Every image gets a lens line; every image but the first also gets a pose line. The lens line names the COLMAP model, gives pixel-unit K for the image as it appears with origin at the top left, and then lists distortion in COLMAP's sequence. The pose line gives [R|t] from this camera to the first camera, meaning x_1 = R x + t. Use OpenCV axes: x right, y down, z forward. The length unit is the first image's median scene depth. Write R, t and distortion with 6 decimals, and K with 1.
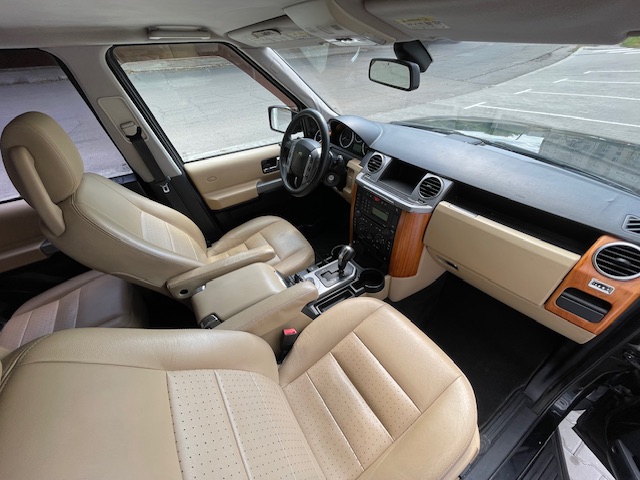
lens RADIAL K [[258.0, 0, 316.6], [0, 258.0, 241.4], [0, 0, 1]] dist [-0.000285, -0.000047]
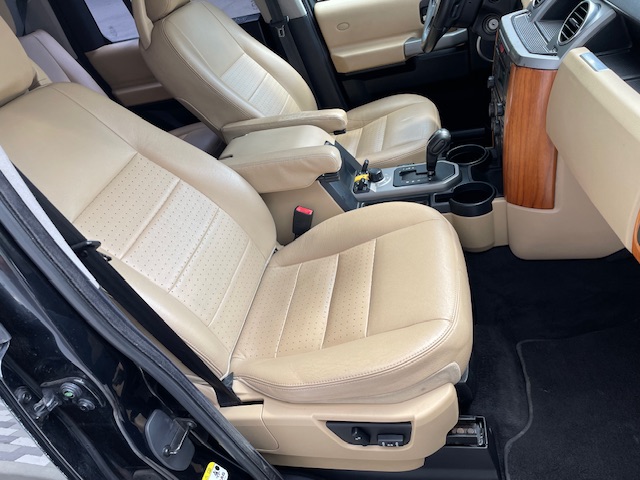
lens RADIAL K [[485.6, 0, 320.0], [0, 485.6, 240.0], [0, 0, 1]] dist [0.075980, -0.101962]
pose [[0.722830, 0.291300, -0.626627, 0.585648], [-0.252611, 0.955433, 0.152760, 0.135023], [0.643199, 0.047874, 0.764201, -0.048813]]
